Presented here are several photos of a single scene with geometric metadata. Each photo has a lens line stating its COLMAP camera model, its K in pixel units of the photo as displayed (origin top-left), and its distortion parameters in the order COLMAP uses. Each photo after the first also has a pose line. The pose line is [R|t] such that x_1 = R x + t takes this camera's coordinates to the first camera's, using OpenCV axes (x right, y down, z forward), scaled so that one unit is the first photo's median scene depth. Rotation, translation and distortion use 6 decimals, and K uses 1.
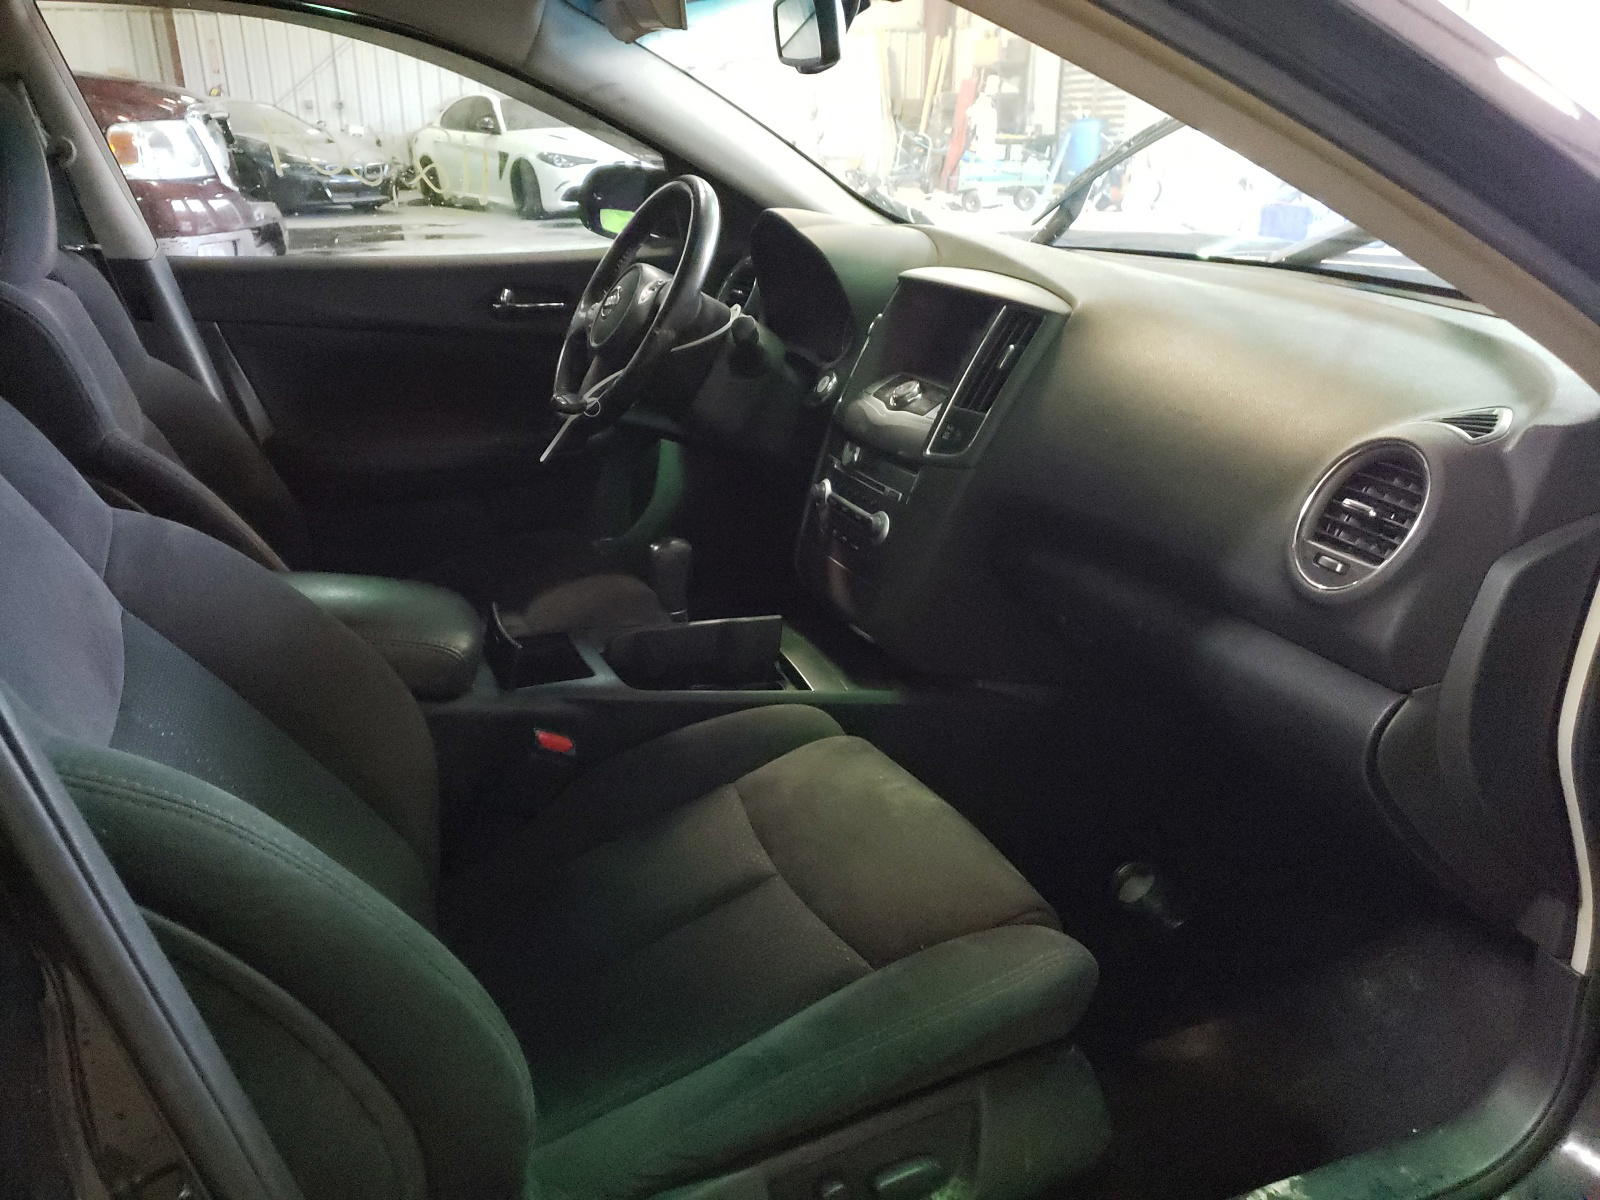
lens RADIAL K [[1256.5, 0, 801.0], [0, 1256.5, 600.0], [0, 0, 1]] dist [0.011610, 0.004902]
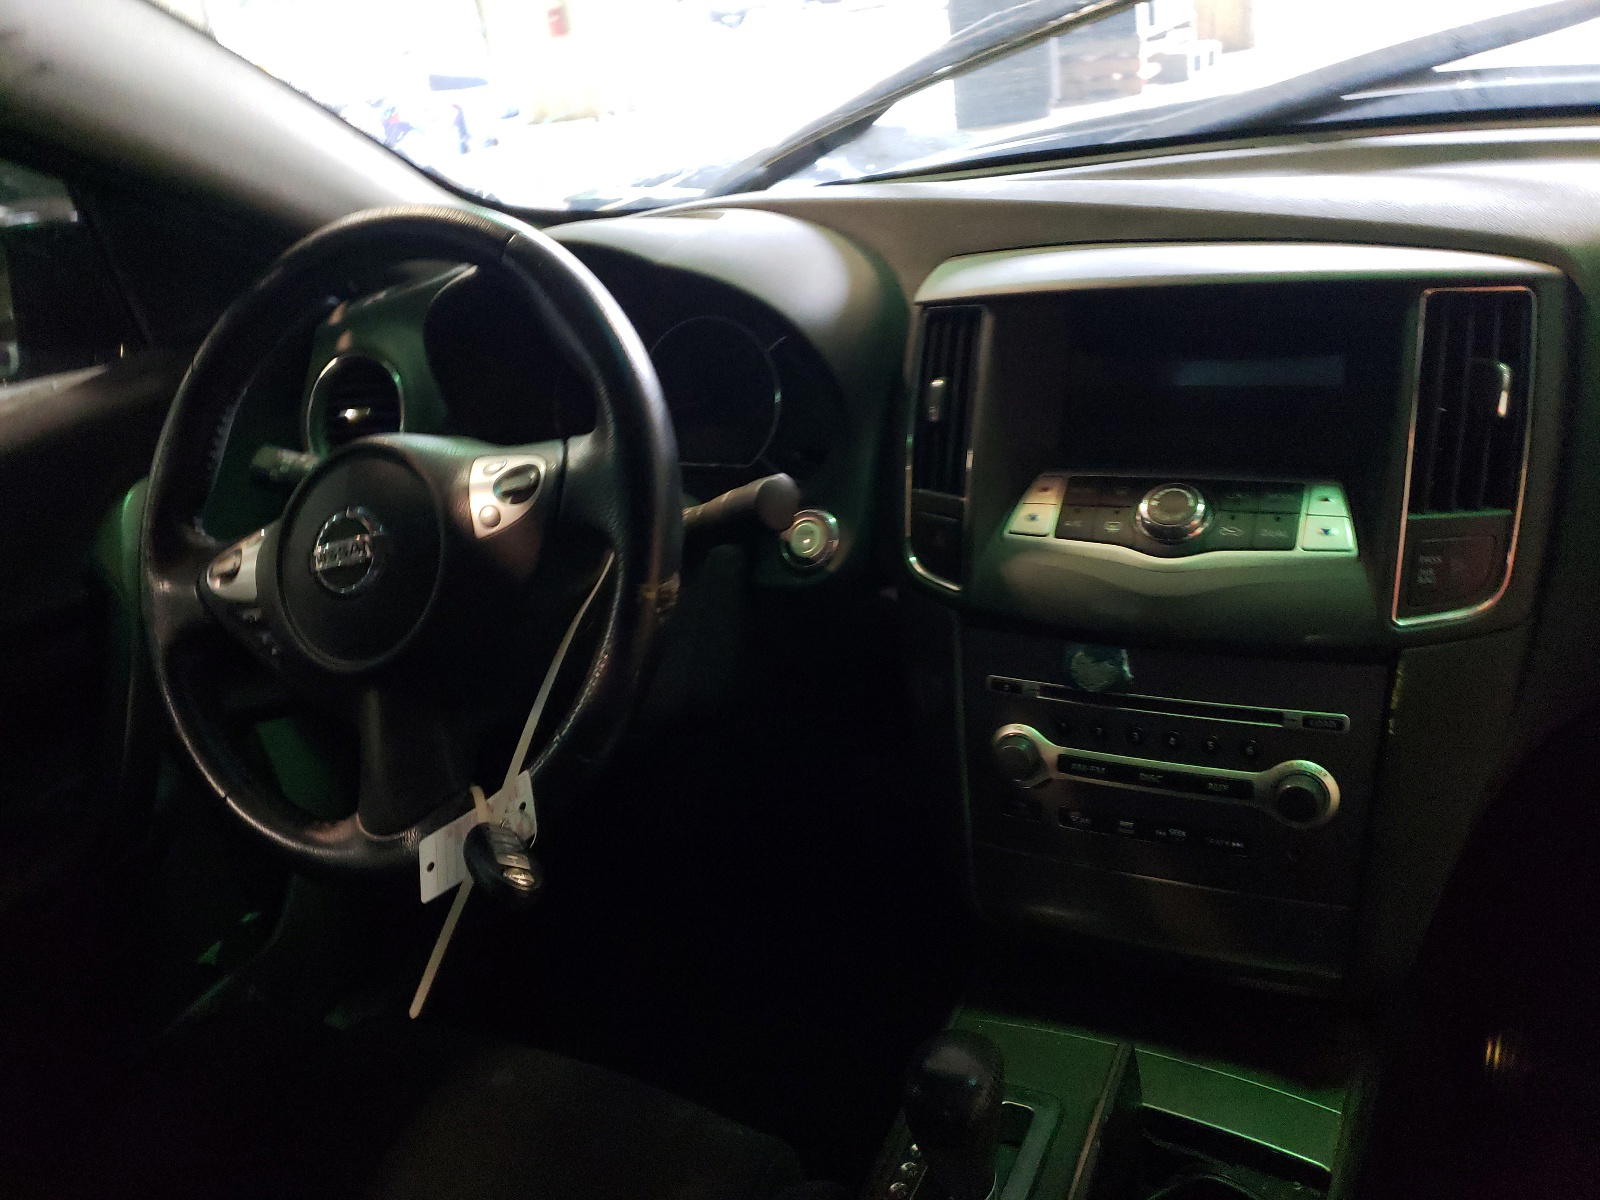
lens RADIAL K [[1256.5, 0, 798.6], [0, 1256.5, 600.2], [0, 0, 1]] dist [0.011610, 0.004902]
pose [[0.738440, -0.402733, 0.540844, -0.312090], [0.370460, 0.912471, 0.173655, -0.276317], [-0.563441, 0.072127, 0.823002, 0.673465]]
